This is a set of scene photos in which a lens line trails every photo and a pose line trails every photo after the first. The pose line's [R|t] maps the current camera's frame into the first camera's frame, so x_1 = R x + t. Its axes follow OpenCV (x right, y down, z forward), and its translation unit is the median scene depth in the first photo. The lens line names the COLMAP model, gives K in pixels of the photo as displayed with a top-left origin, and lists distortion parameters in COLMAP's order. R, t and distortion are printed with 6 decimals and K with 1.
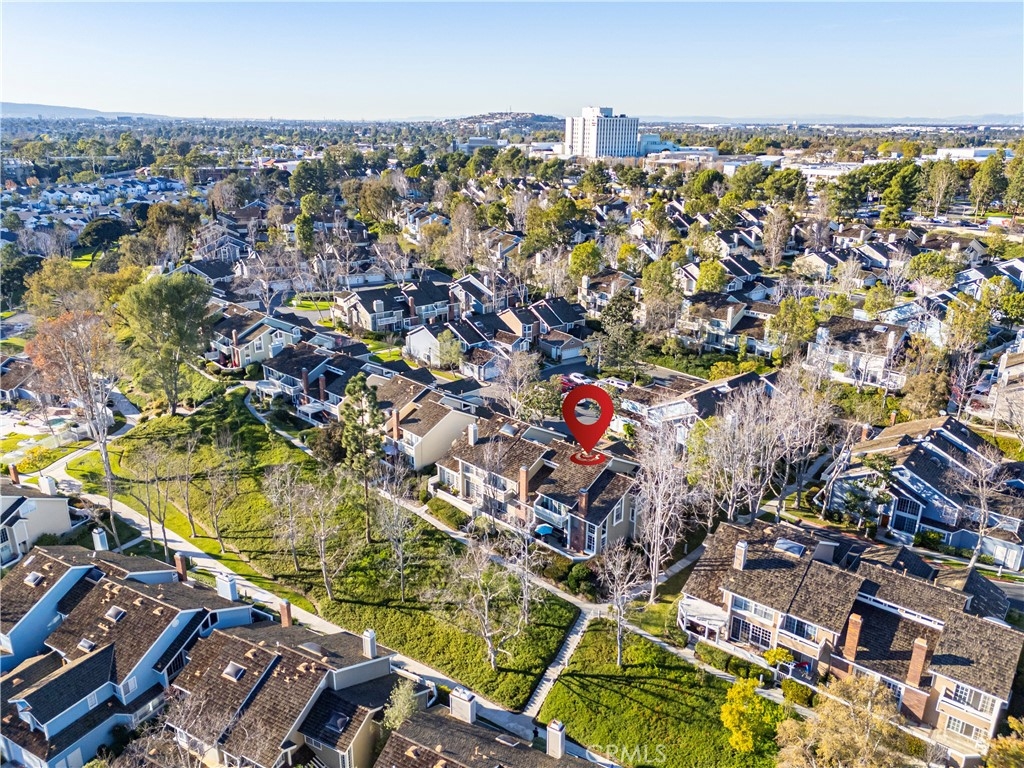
lens RADIAL K [[751.3, 0, 512.0], [0, 751.3, 384.0], [0, 0, 1]] dist [0.069294, -0.064565]
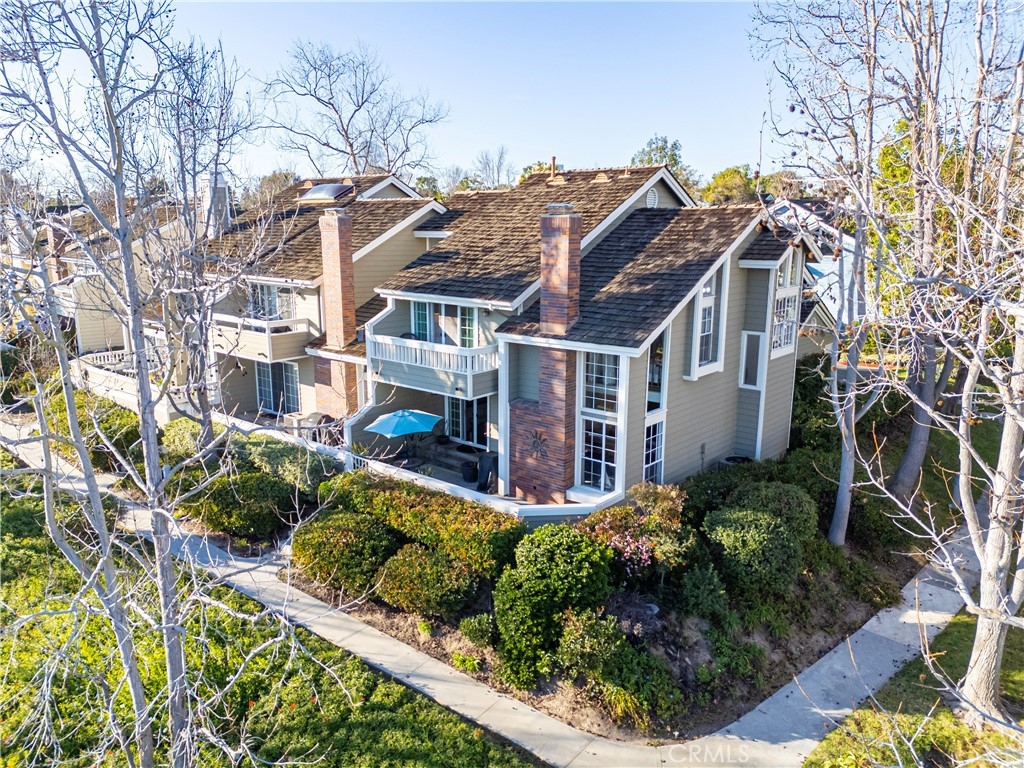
lens RADIAL K [[751.3, 0, 512.0], [0, 751.3, 384.0], [0, 0, 1]] dist [0.069294, -0.064565]
pose [[0.998560, -0.019004, 0.050159, 0.067598], [0.026325, 0.988396, -0.149603, 0.223230], [-0.046733, 0.150708, 0.987473, 0.775233]]
